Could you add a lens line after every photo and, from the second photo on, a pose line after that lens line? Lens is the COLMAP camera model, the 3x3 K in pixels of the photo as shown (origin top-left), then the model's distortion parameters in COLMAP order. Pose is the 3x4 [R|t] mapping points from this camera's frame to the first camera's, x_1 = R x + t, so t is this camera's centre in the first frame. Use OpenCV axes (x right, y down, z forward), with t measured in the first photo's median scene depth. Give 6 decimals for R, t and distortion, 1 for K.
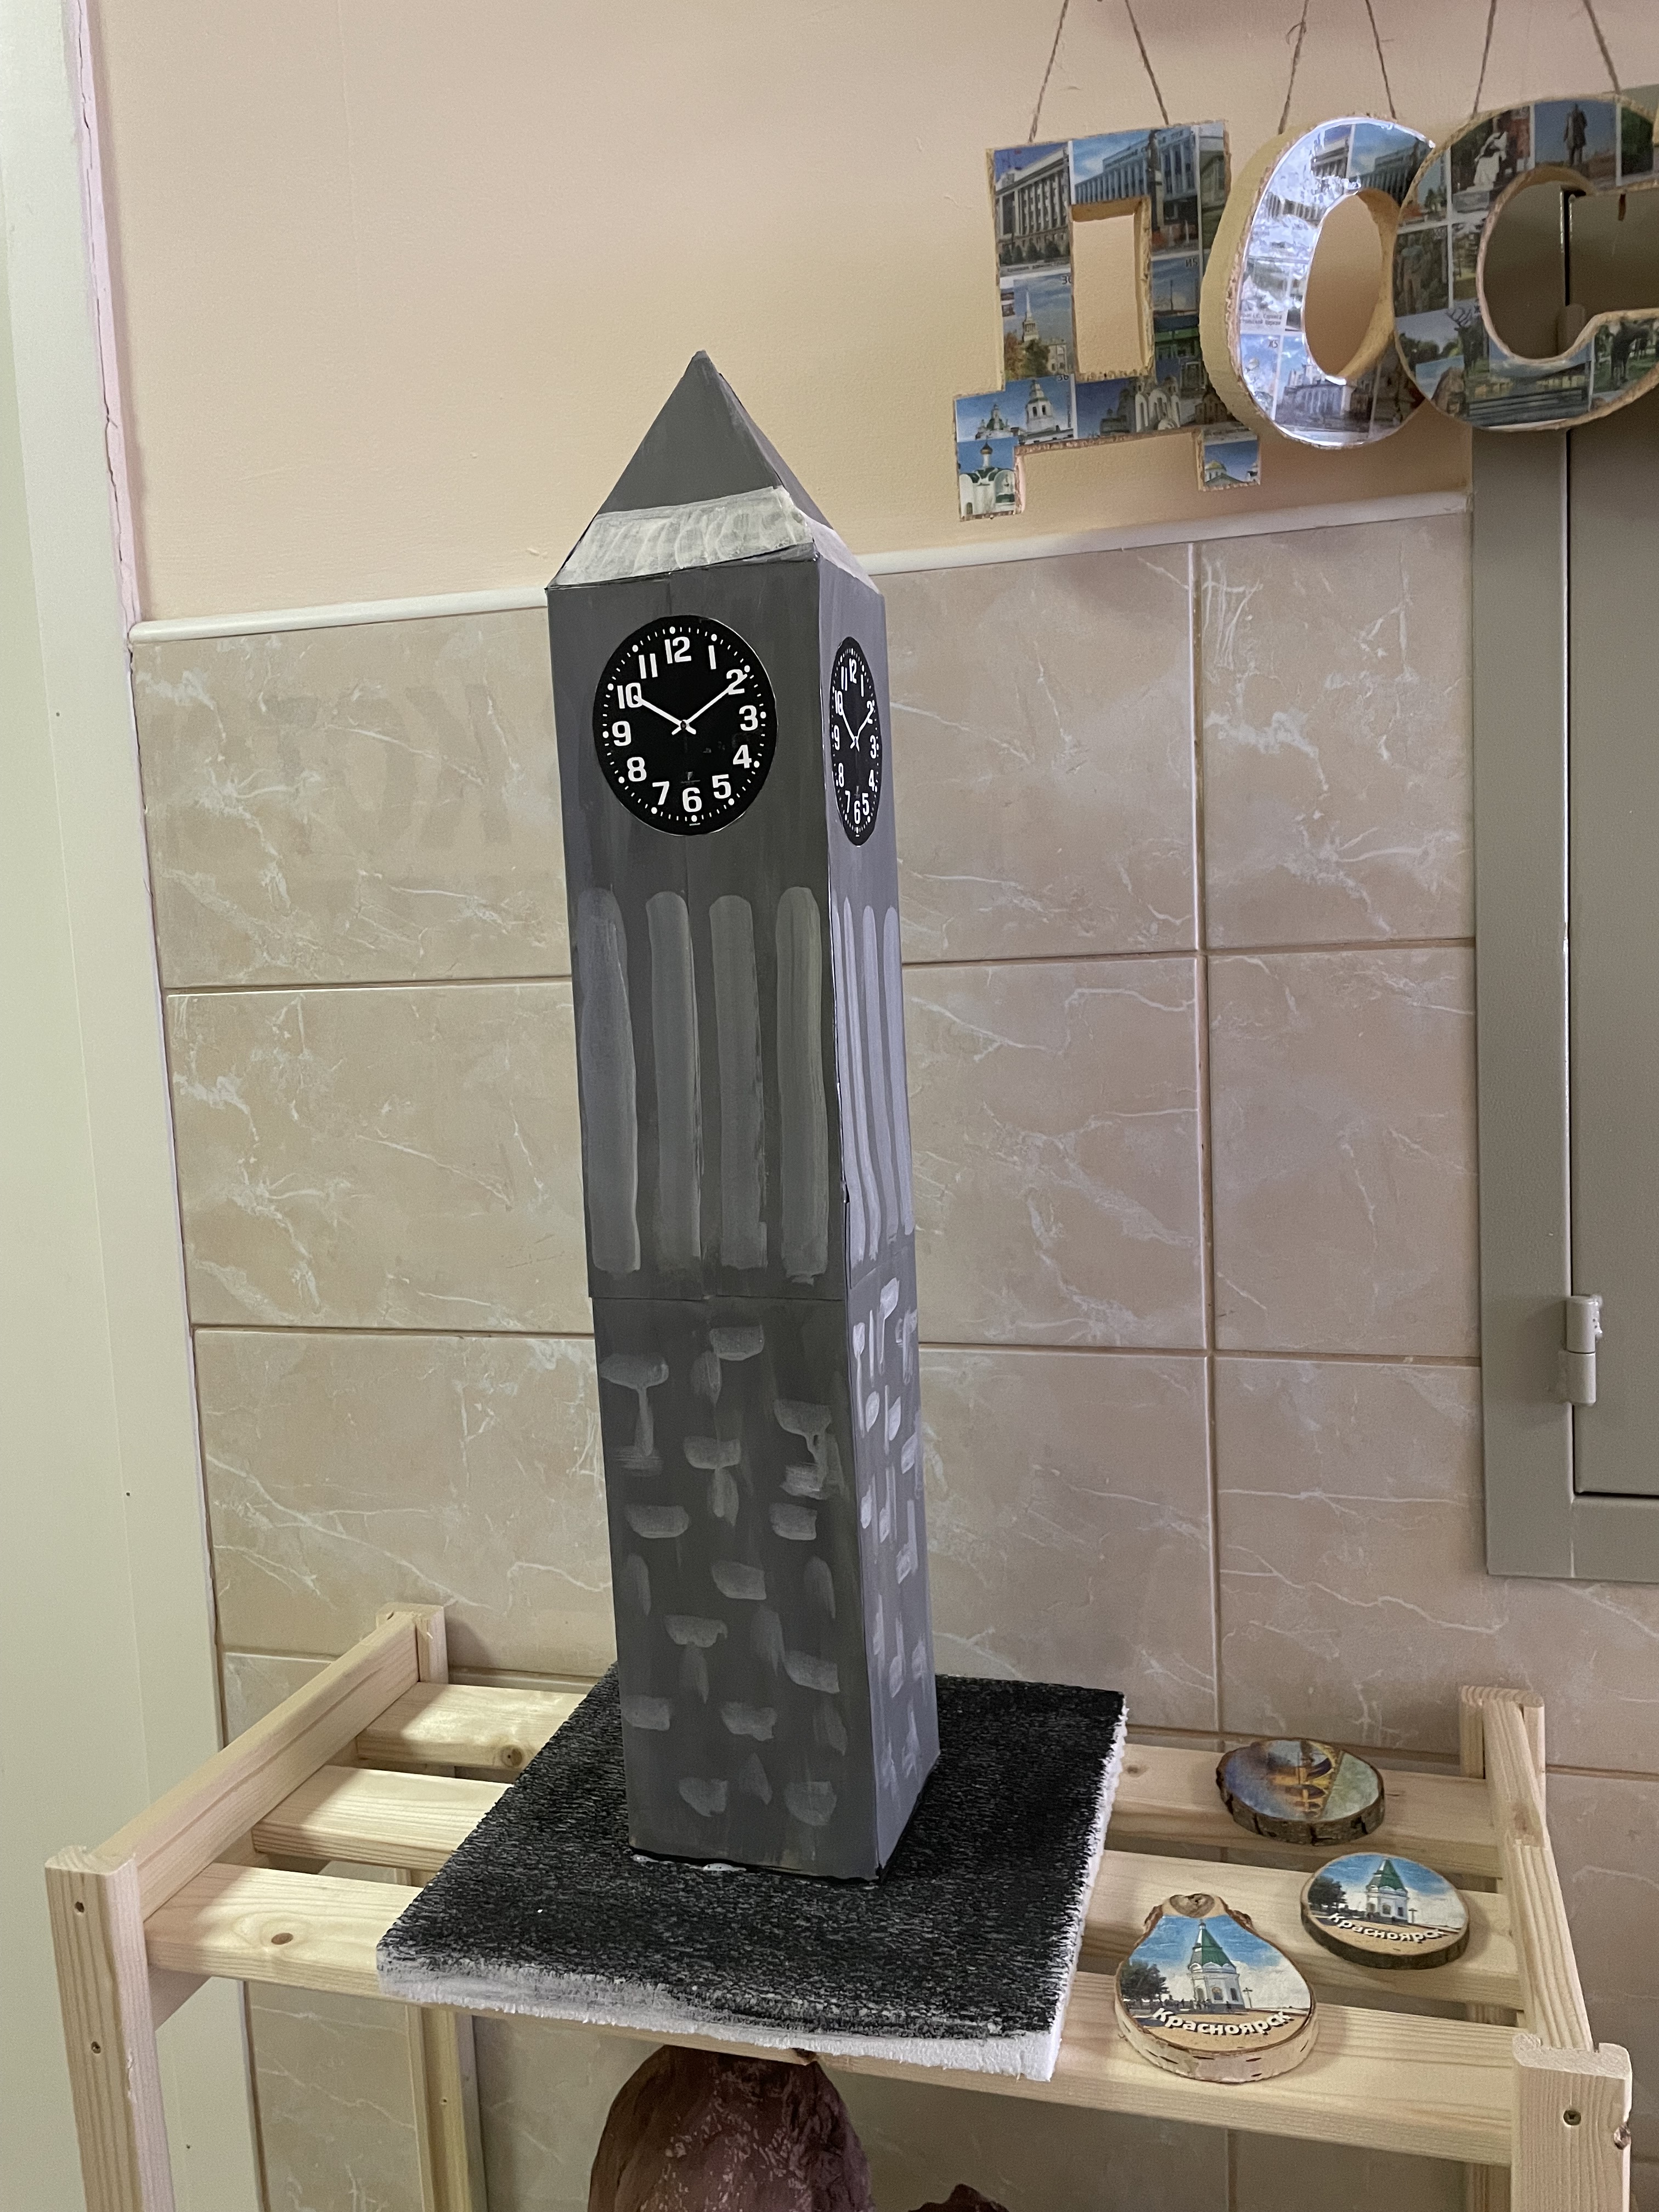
lens RADIAL K [[1707.0, 0, 824.4], [0, 1707.0, 1103.0], [0, 0, 1]] dist [0.081690, -0.109860]
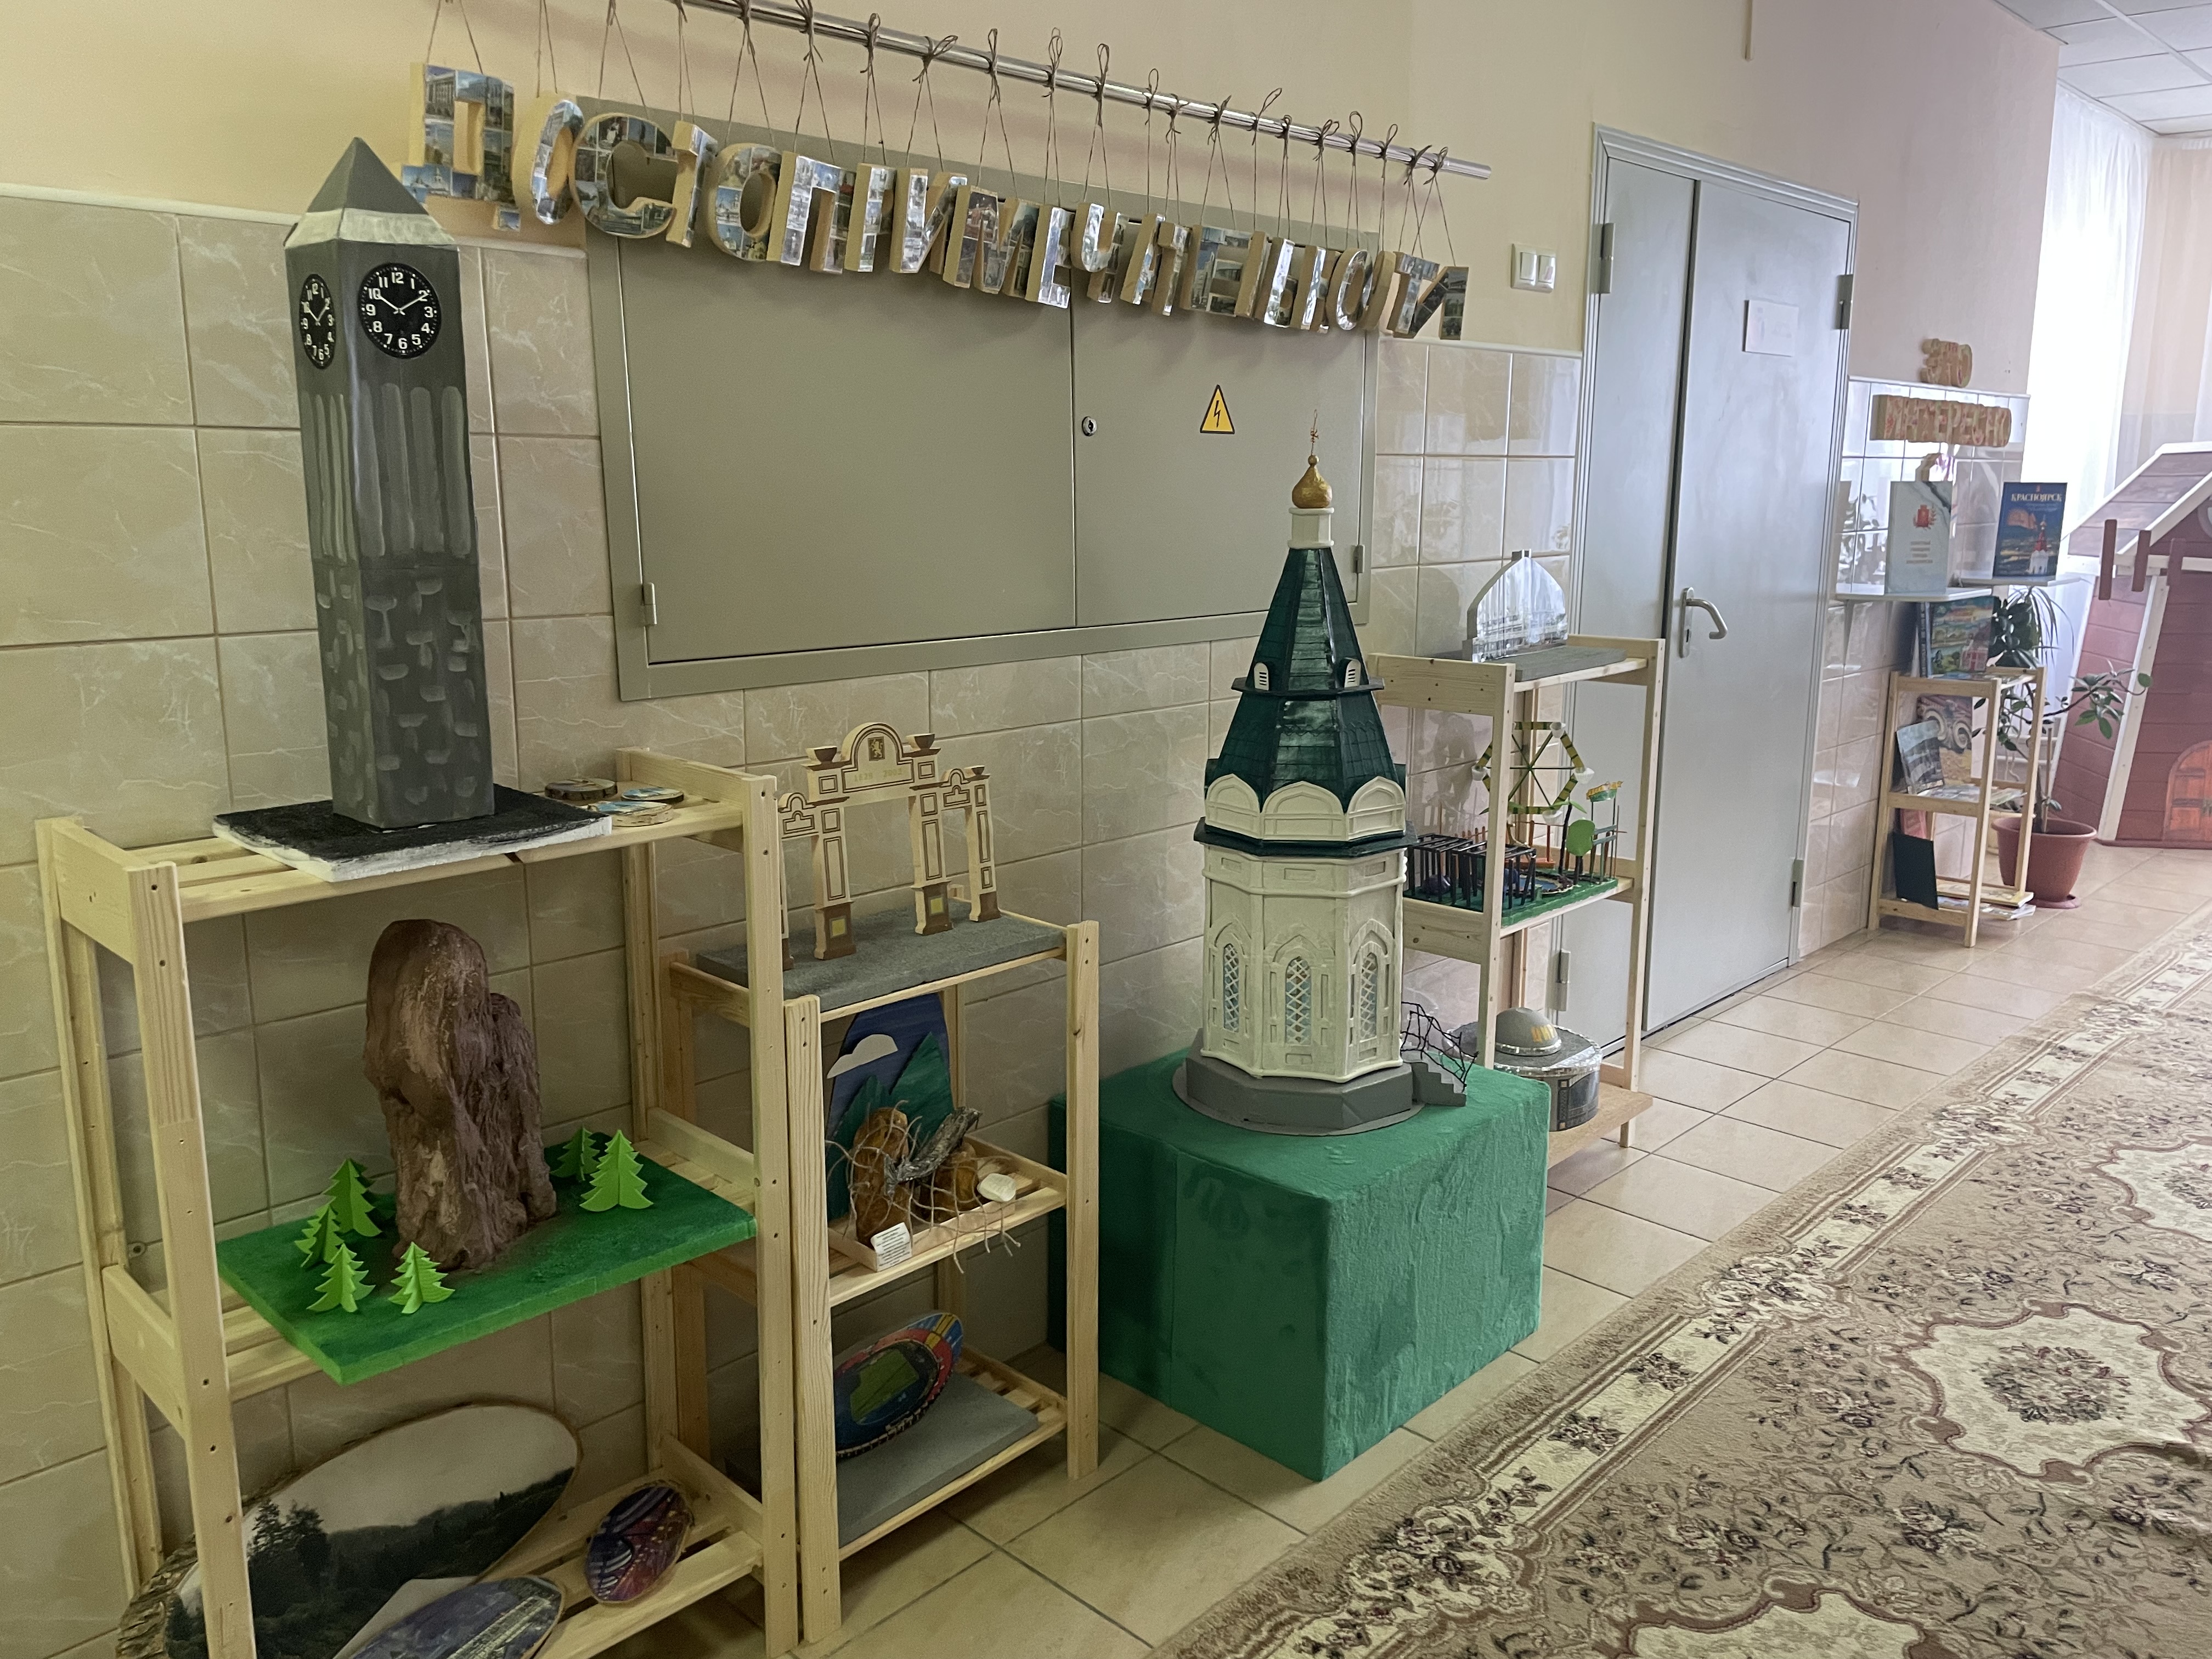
lens RADIAL K [[1707.0, 0, 1147.0], [0, 1707.0, 832.6], [0, 0, 1]] dist [0.081690, -0.109860]
pose [[0.456773, -0.131086, 0.879872, -1.646624], [0.069510, 0.991319, 0.111605, 0.267551], [-0.886863, 0.010182, 0.461919, -0.899795]]
